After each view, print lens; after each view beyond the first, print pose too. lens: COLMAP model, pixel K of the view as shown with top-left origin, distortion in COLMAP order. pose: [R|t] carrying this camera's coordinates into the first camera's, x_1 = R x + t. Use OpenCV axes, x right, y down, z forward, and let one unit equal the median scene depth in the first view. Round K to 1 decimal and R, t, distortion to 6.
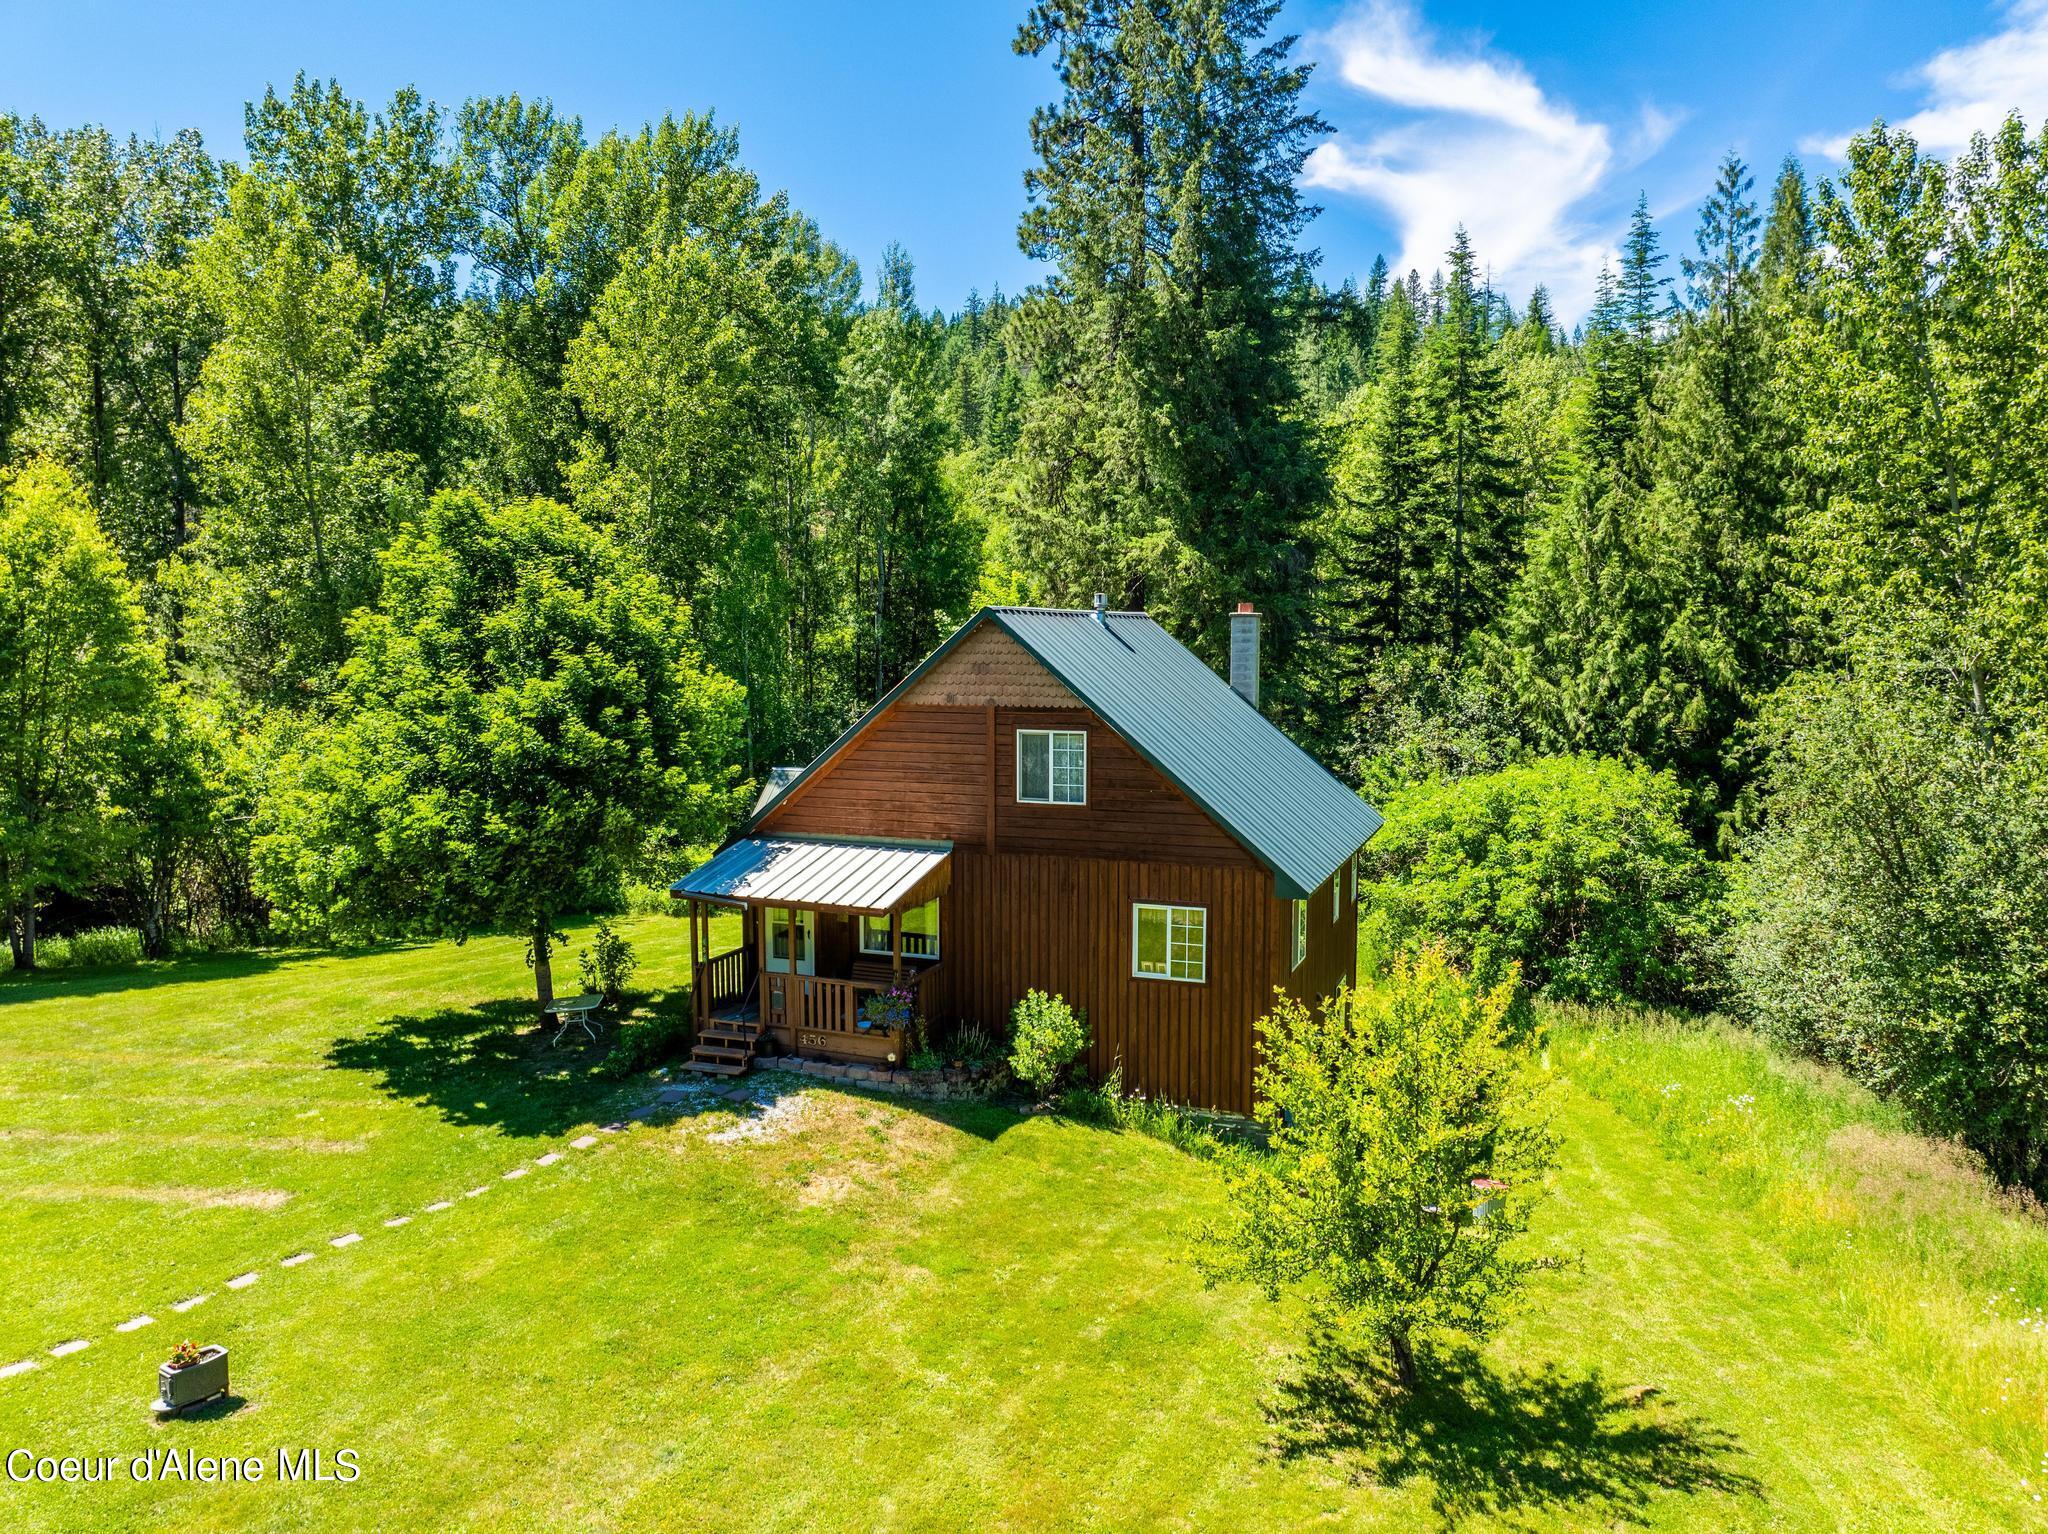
lens RADIAL K [[1447.7, 0, 1032.0], [0, 1447.7, 759.7], [0, 0, 1]] dist [-0.052289, 0.021072]
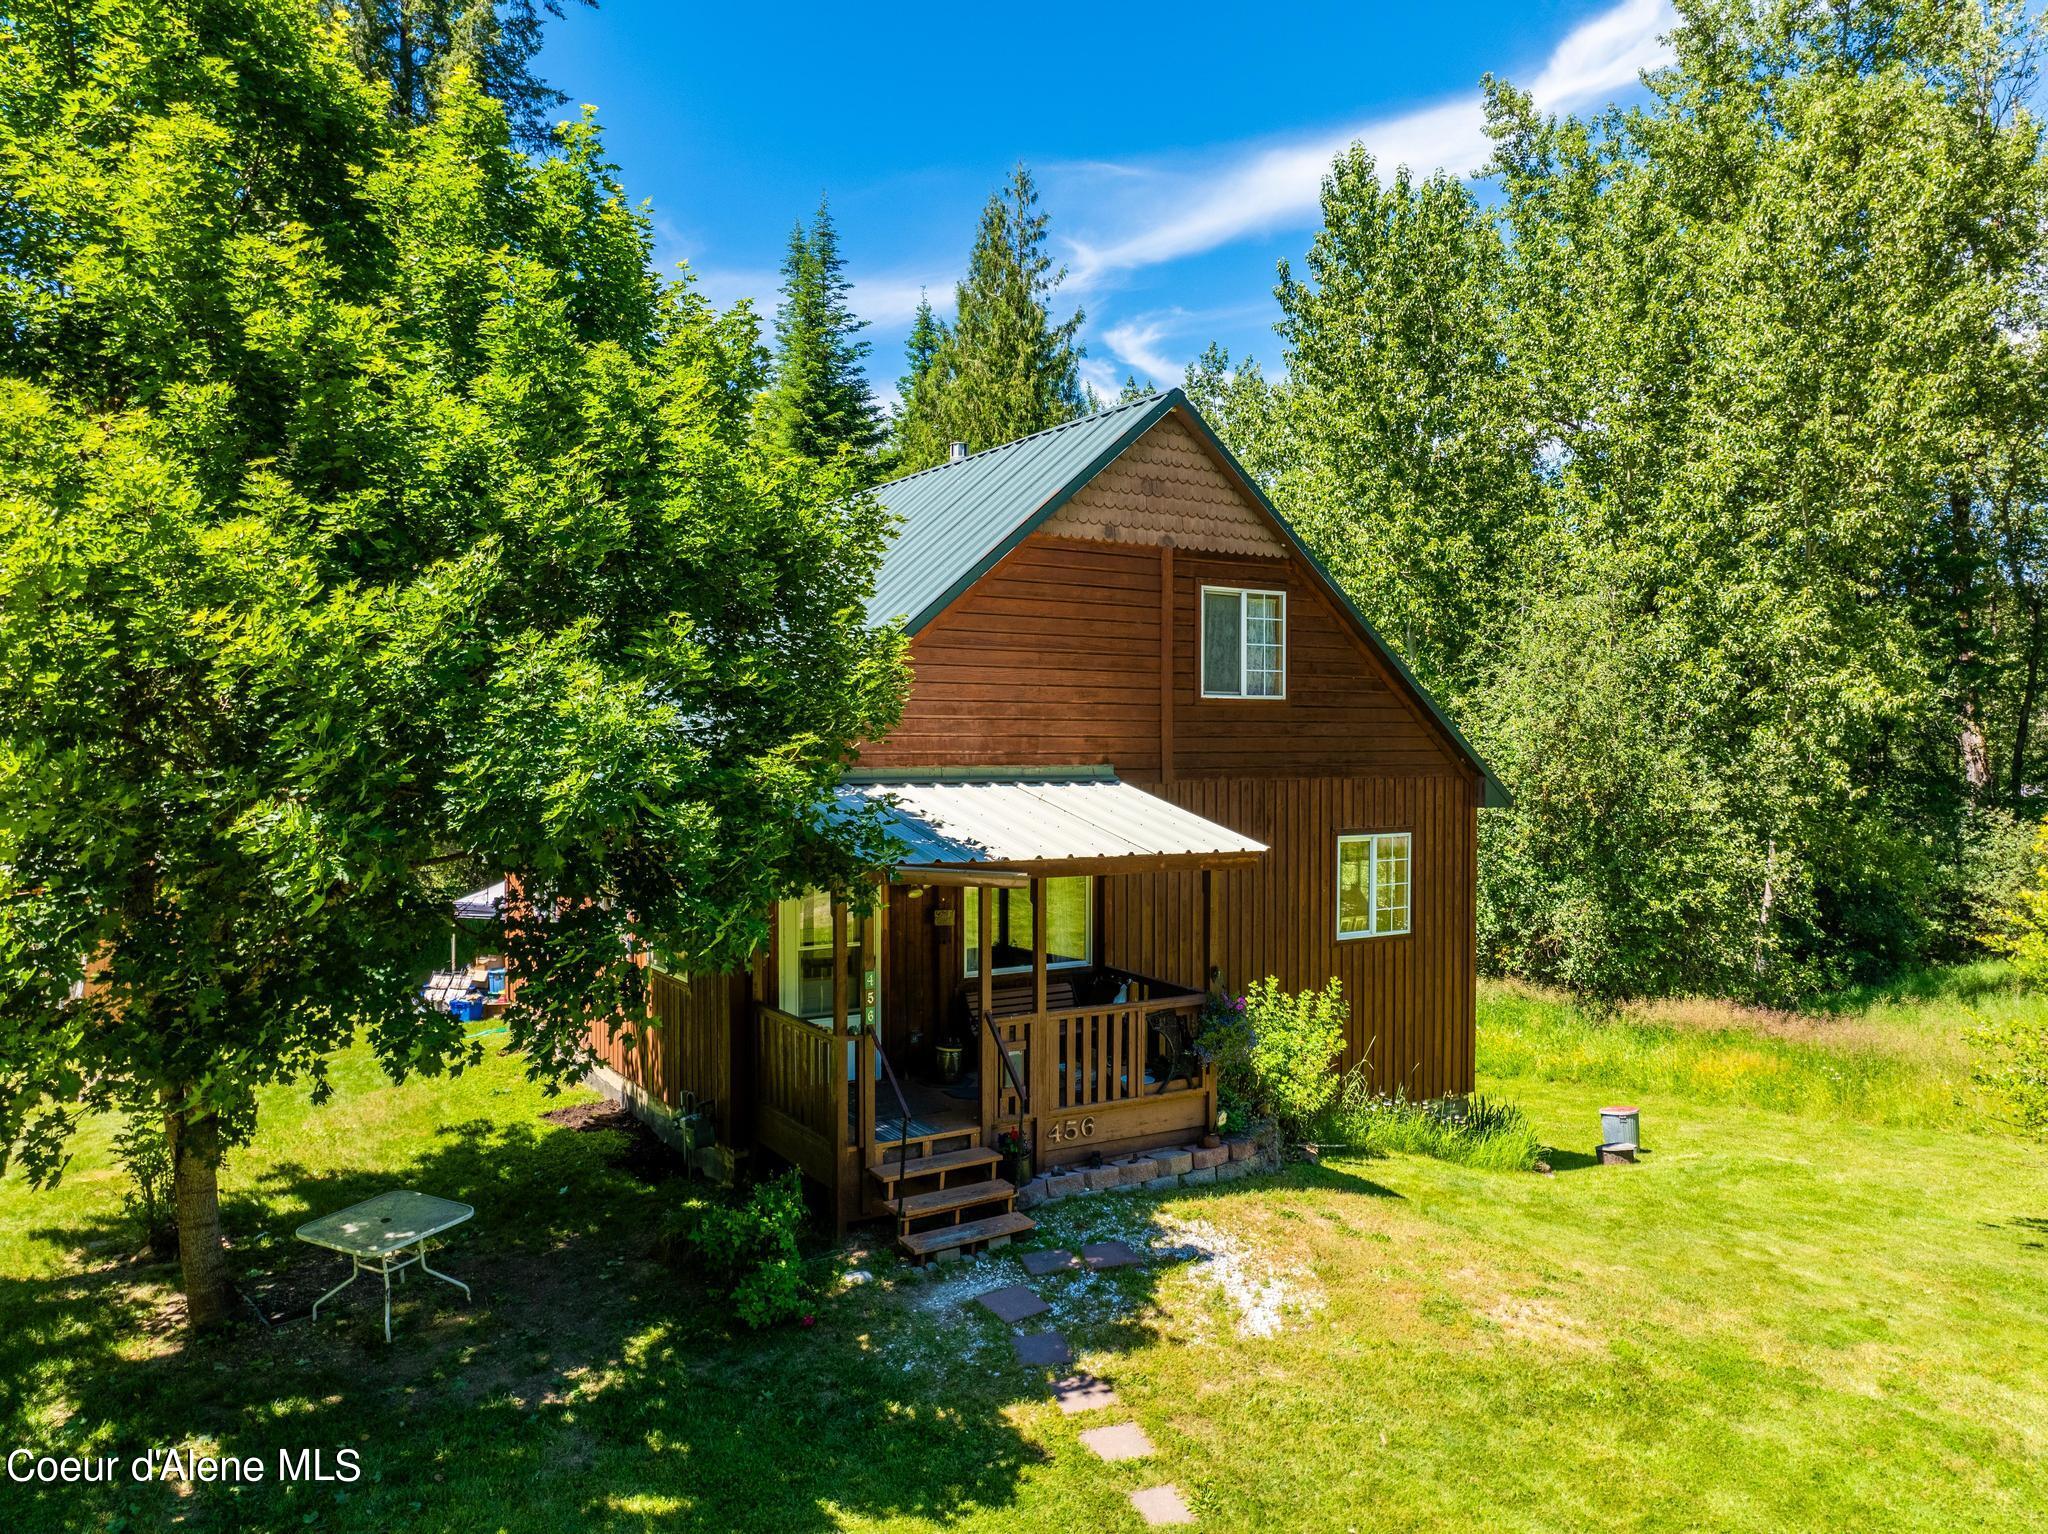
lens RADIAL K [[1442.9, 0, 1024.0], [0, 1442.9, 767.0], [0, 0, 1]] dist [-0.048057, -0.002365]
pose [[0.601210, -0.014094, 0.798967, -0.578935], [0.068891, 0.997036, -0.034252, 0.077325], [-0.796116, 0.075634, 0.600399, 0.680426]]
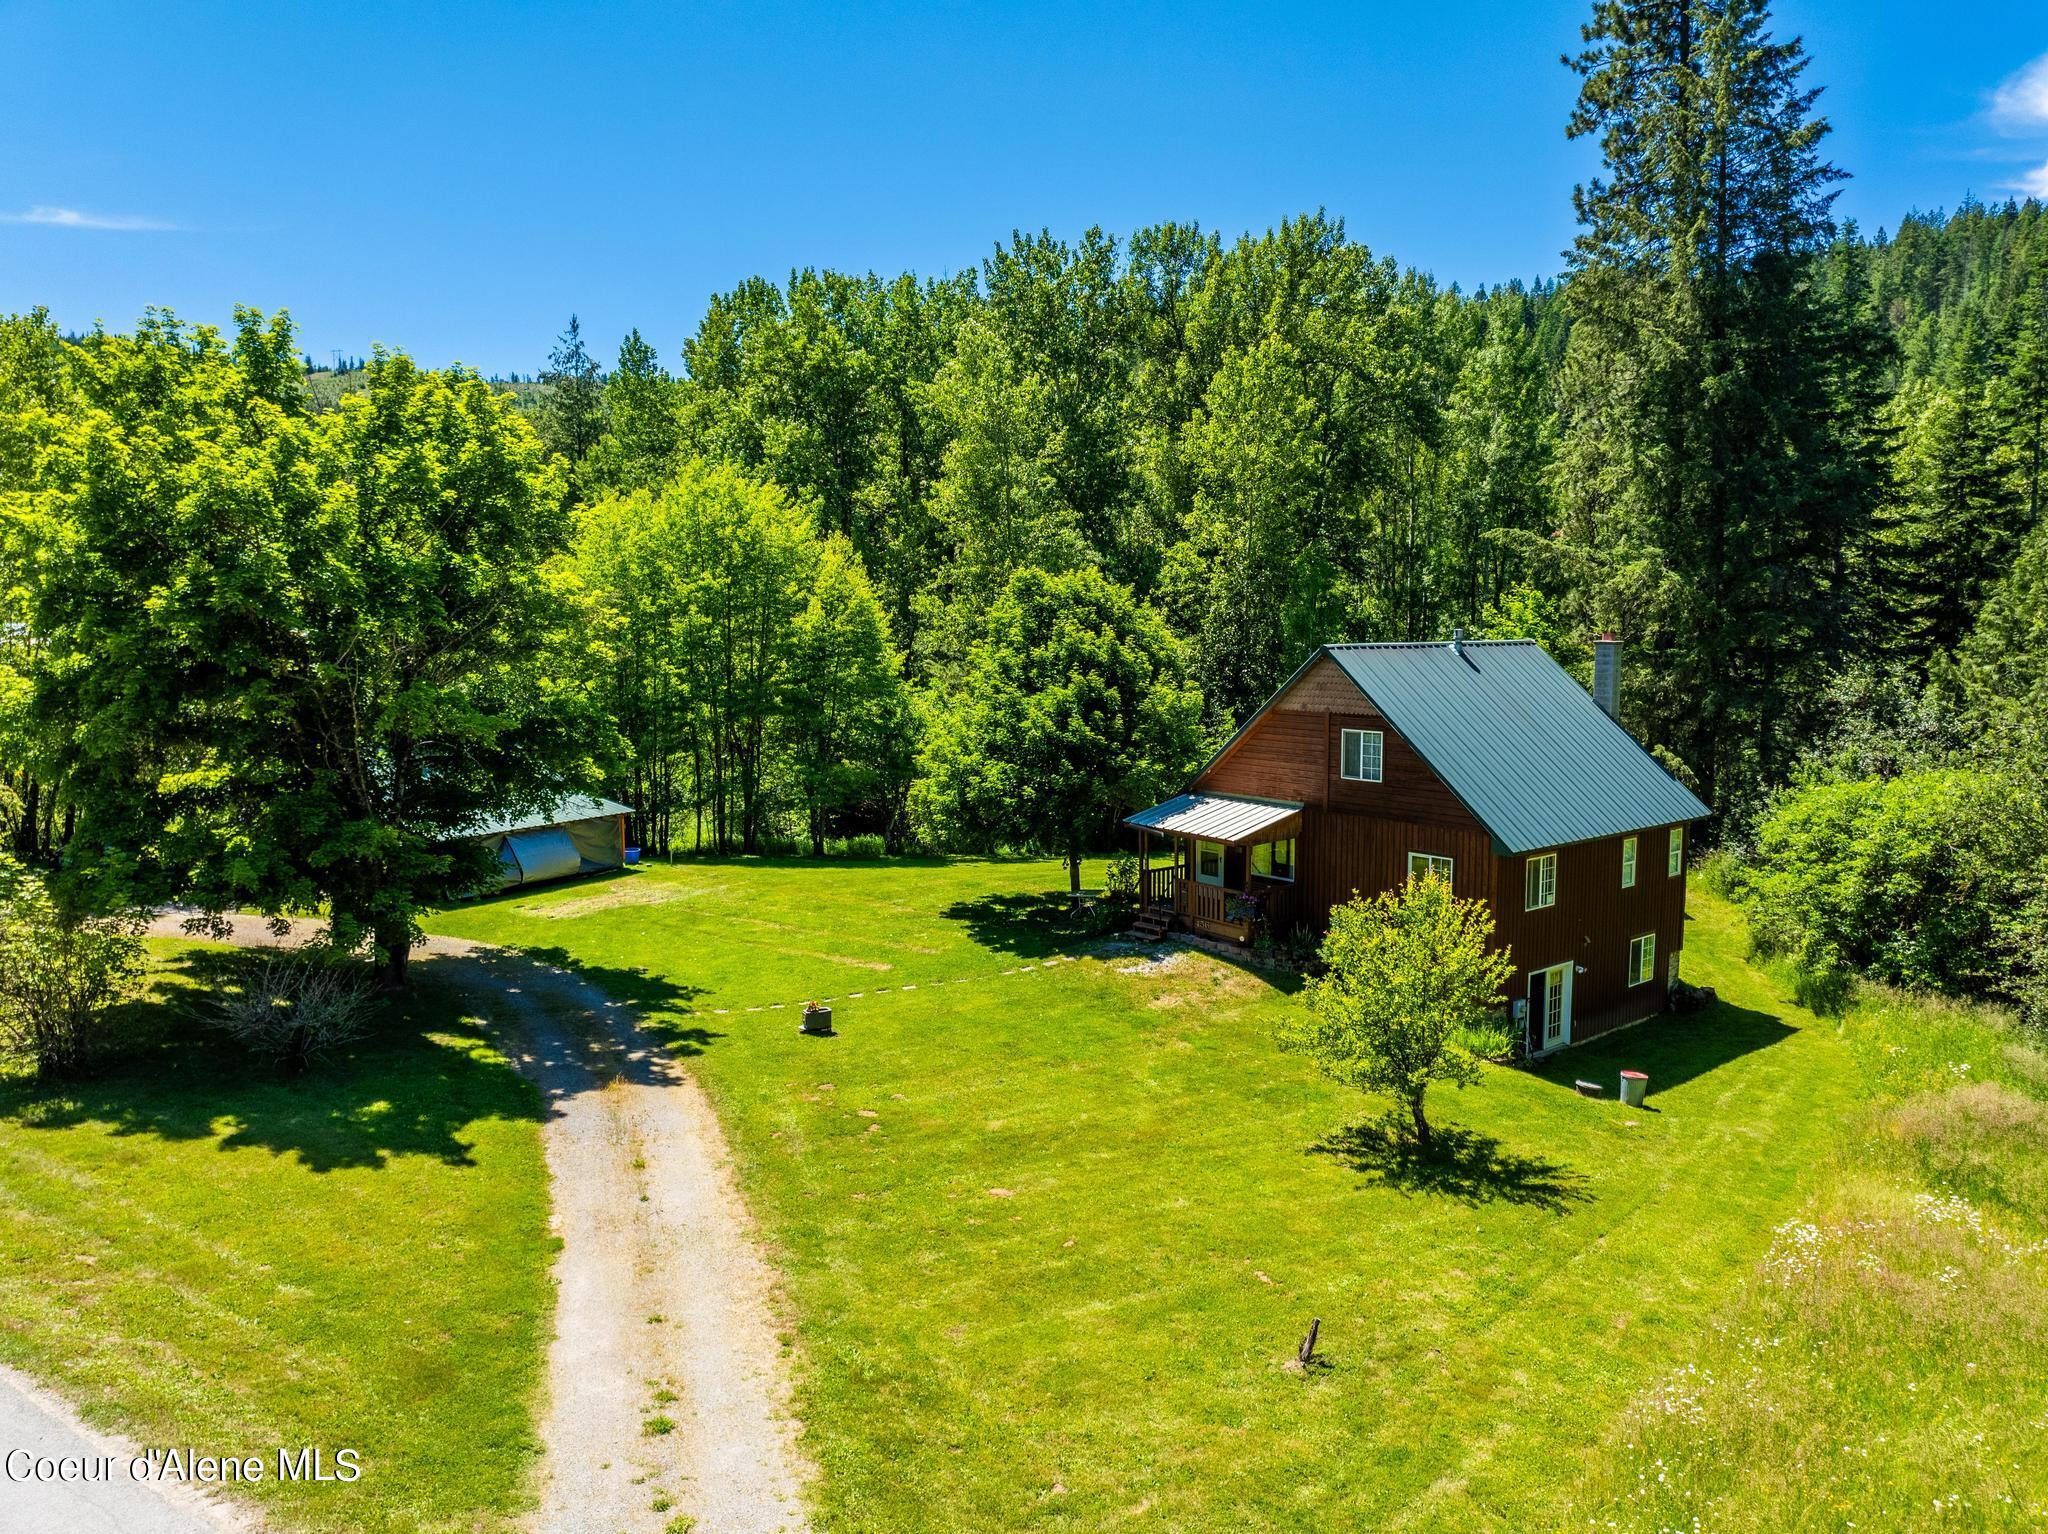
lens RADIAL K [[1443.2, 0, 1024.0], [0, 1443.2, 767.0], [0, 0, 1]] dist [0.004586, -0.092024]
pose [[0.862080, 0.048443, -0.504452, 0.453760], [-0.038931, 0.998810, 0.029386, -0.012822], [0.505275, -0.005695, 0.862939, -0.432334]]
